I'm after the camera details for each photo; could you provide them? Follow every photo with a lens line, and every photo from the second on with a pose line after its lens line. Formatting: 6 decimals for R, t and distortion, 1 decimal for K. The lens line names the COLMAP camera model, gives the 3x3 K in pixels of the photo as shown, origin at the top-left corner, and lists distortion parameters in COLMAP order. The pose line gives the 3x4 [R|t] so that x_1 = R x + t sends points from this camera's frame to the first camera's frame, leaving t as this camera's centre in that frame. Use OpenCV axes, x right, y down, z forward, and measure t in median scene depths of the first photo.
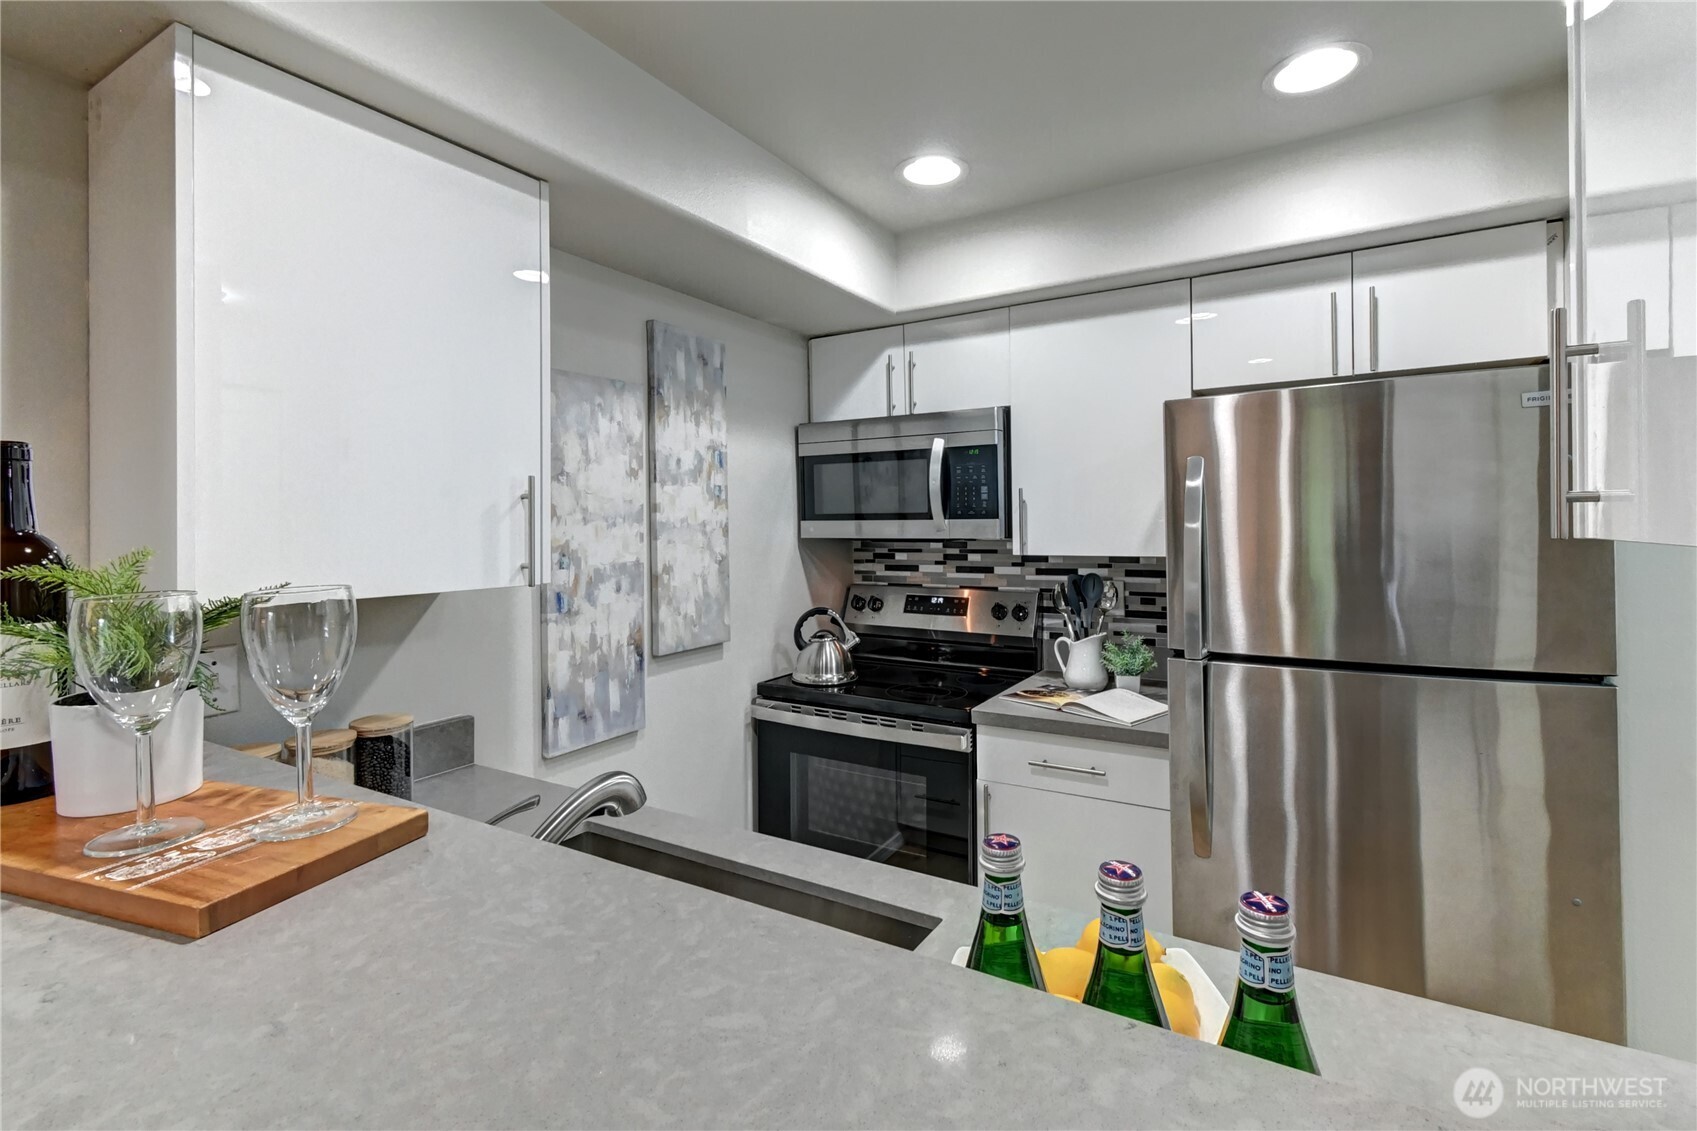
lens RADIAL K [[784.6, 0, 863.4], [0, 784.6, 552.8], [0, 0, 1]] dist [-0.003946, -0.000425]
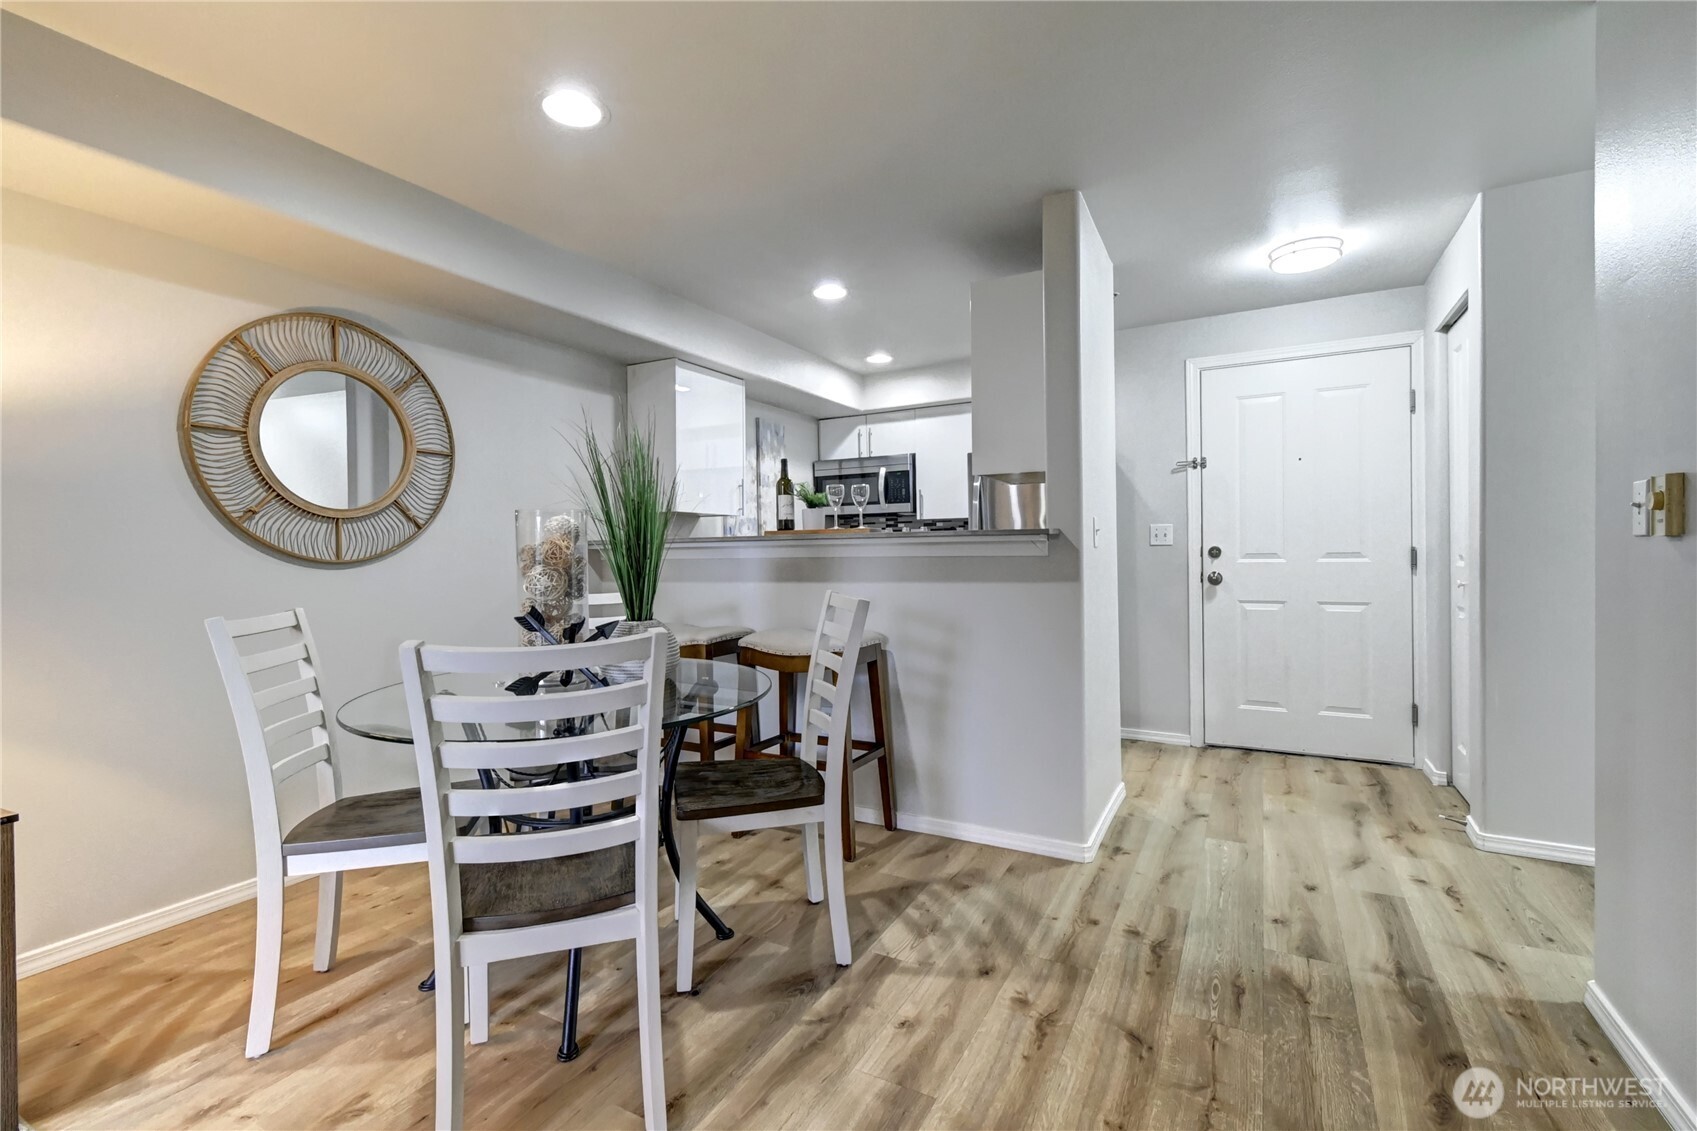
lens RADIAL K [[748.5, 0, 839.4], [0, 748.5, 568.9], [0, 0, 1]] dist [-0.001960, -0.000952]
pose [[0.998073, -0.009069, 0.061384, -0.159340], [0.010214, 0.999779, -0.018373, 0.178509], [-0.061204, 0.018964, 0.997945, -1.100267]]
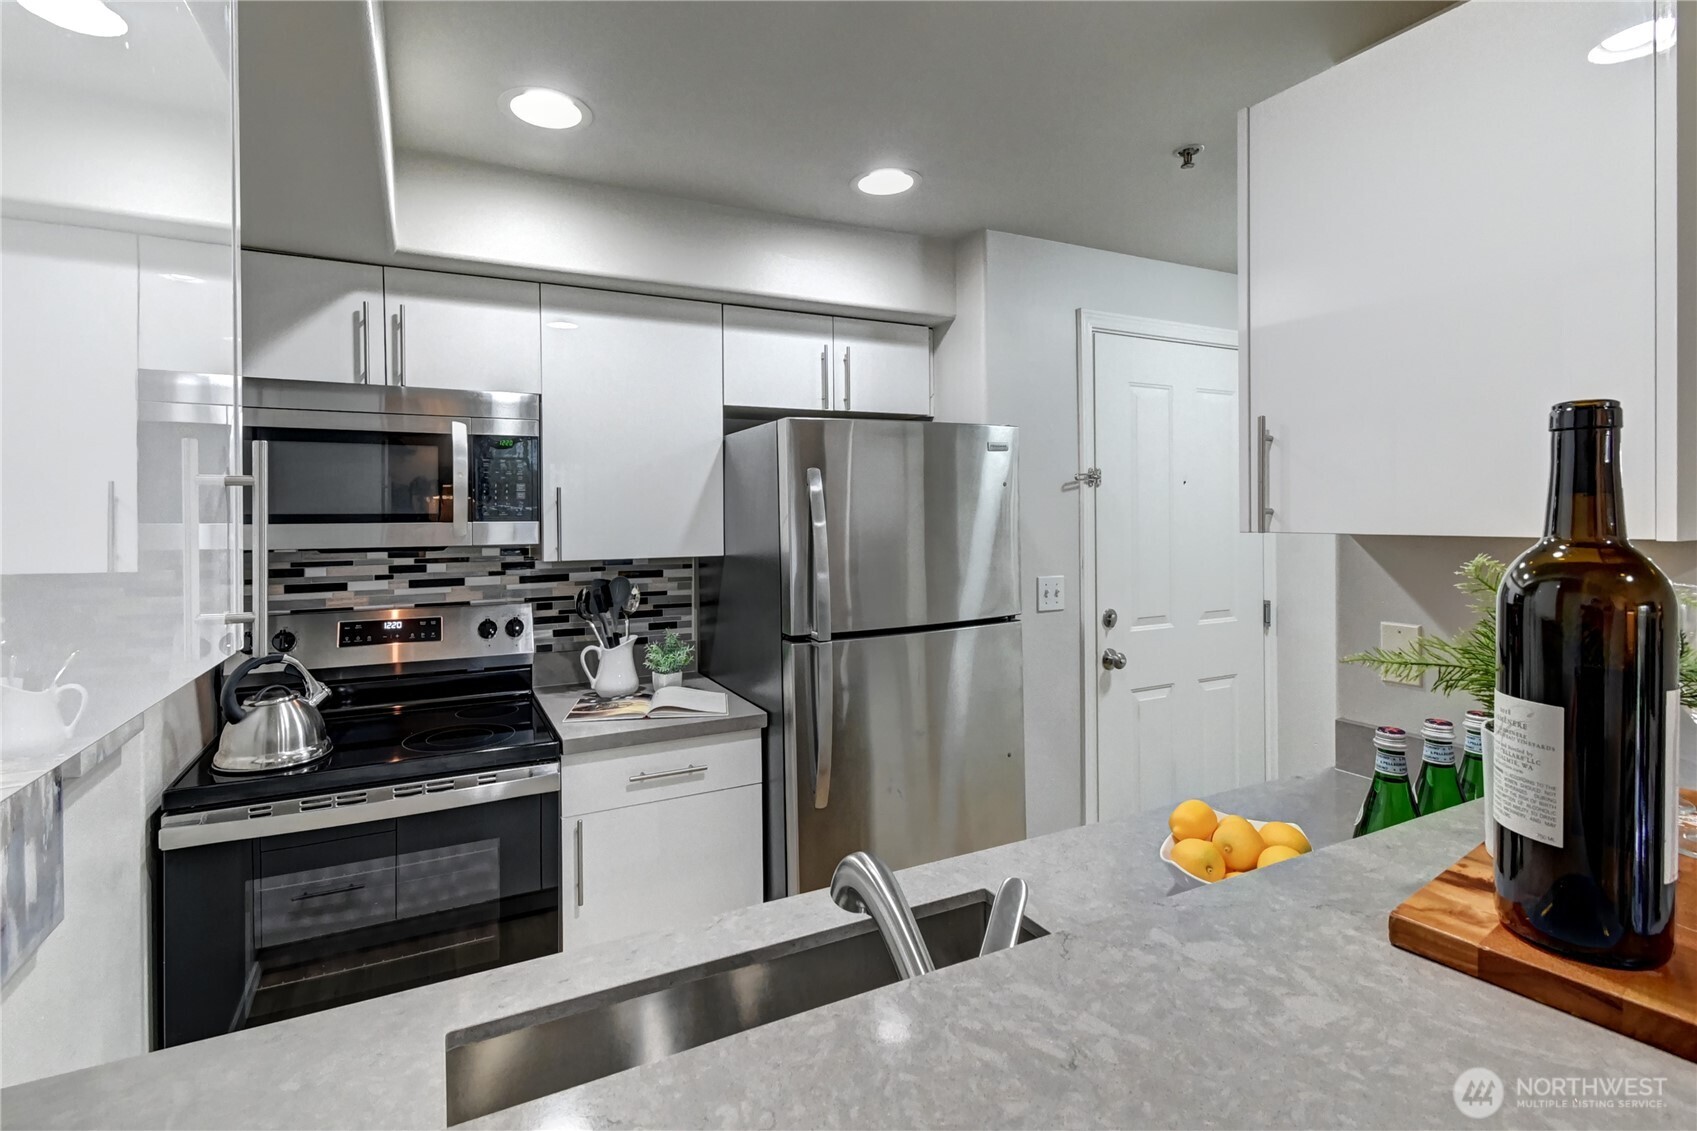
lens RADIAL K [[791.2, 0, 822.3], [0, 791.2, 537.7], [0, 0, 1]] dist [0.006250, -0.000101]
pose [[0.536150, -0.017297, 0.843946, -0.396312], [0.039540, 0.999207, -0.004640, -0.007082], [-0.843196, 0.035857, 0.536408, 0.249710]]
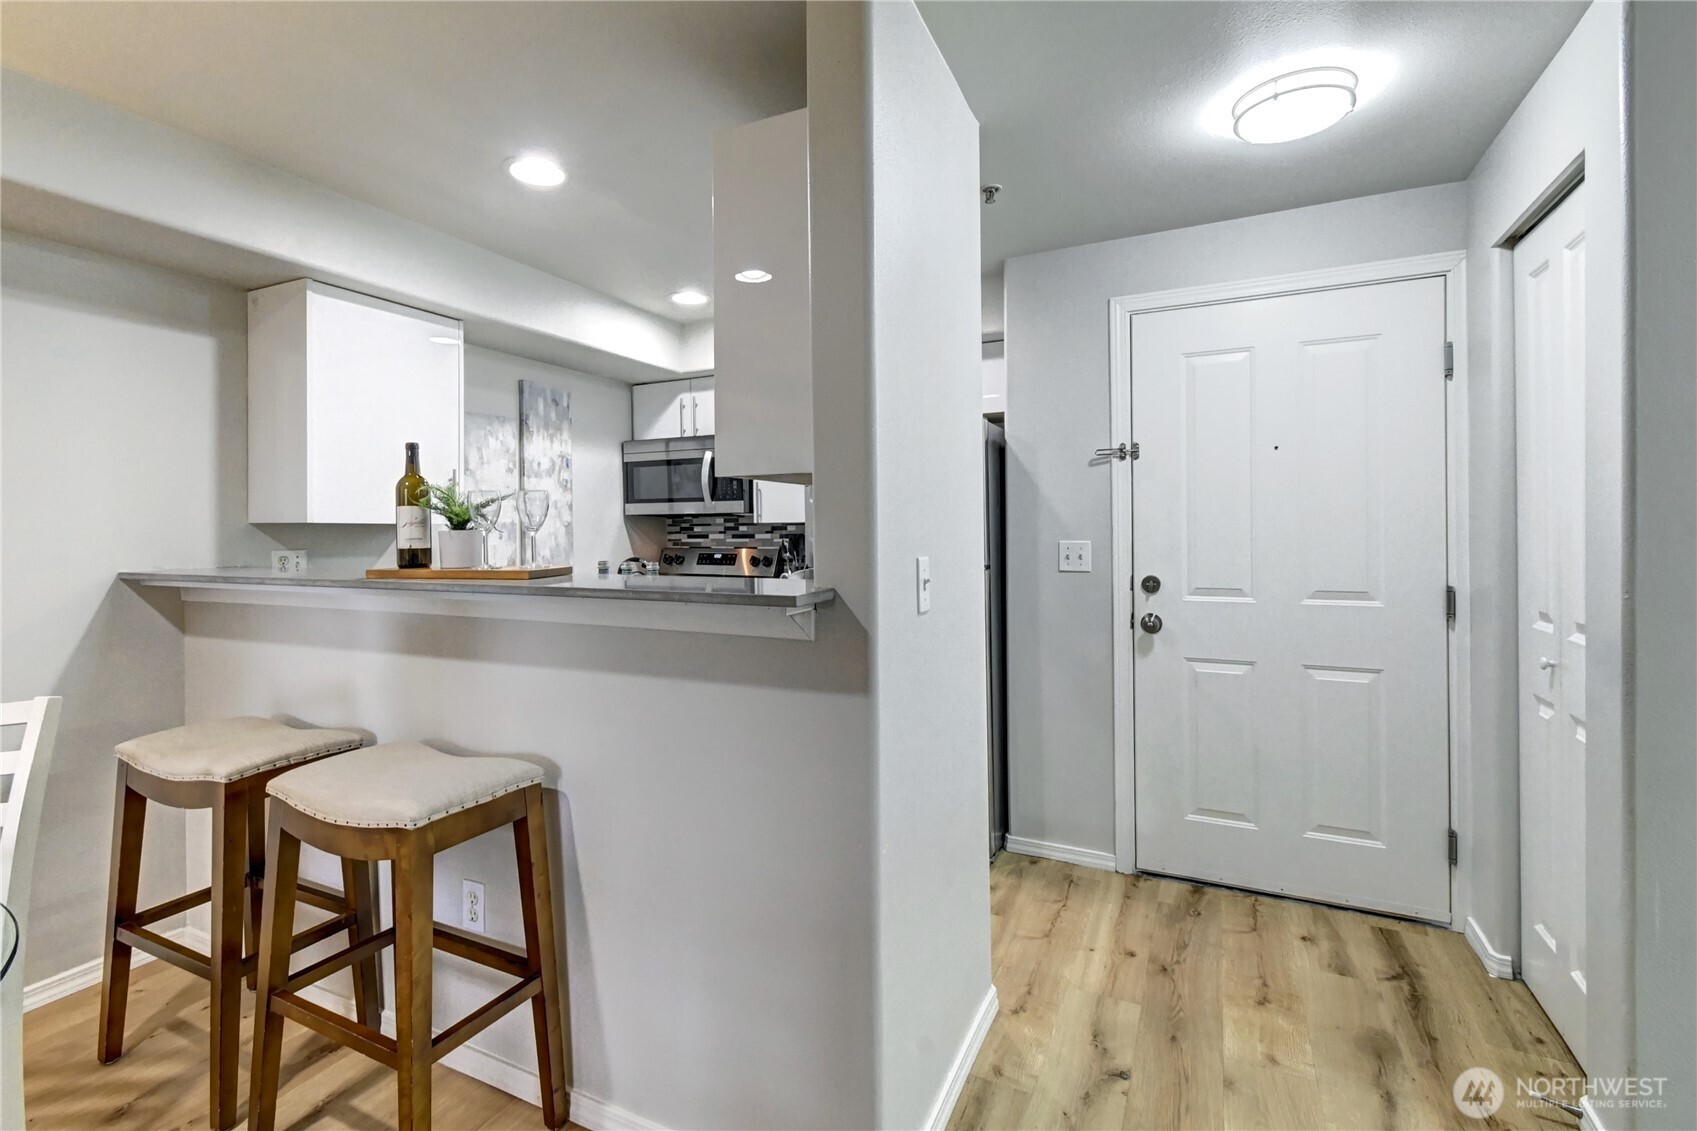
lens RADIAL K [[748.5, 0, 829.5], [0, 748.5, 542.1], [0, 0, 1]] dist [-0.001960, -0.000952]
pose [[0.994569, -0.005707, 0.103921, 0.183430], [0.007828, 0.999769, -0.020012, 0.074324], [-0.103783, 0.020717, 0.994384, -0.554249]]
